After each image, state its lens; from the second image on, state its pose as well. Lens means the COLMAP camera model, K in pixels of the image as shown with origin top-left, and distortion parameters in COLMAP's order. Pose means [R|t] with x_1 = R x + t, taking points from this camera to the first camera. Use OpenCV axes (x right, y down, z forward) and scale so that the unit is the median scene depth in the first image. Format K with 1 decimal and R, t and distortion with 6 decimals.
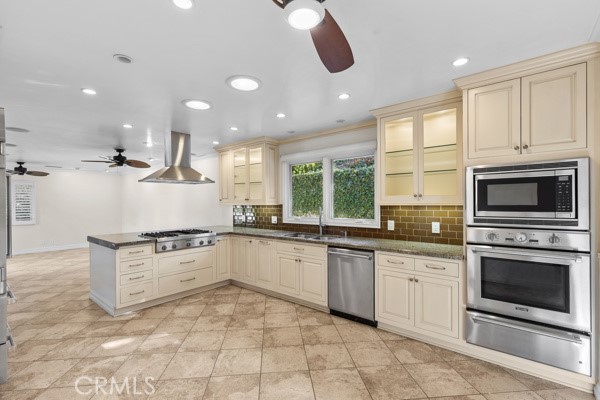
lens RADIAL K [[273.5, 0, 300.2], [0, 273.5, 203.7], [0, 0, 1]] dist [0.005361, -0.000153]
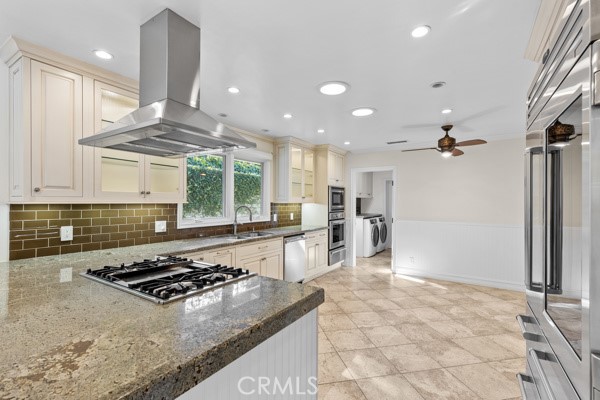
lens RADIAL K [[273.5, 0, 300.0], [0, 273.5, 200.9], [0, 0, 1]] dist [0.005361, -0.000153]
pose [[-0.122732, 0.010412, 0.992385, -1.027573], [-0.000349, 0.999944, -0.010535, 0.008047], [-0.992440, -0.001639, -0.122722, 1.011579]]
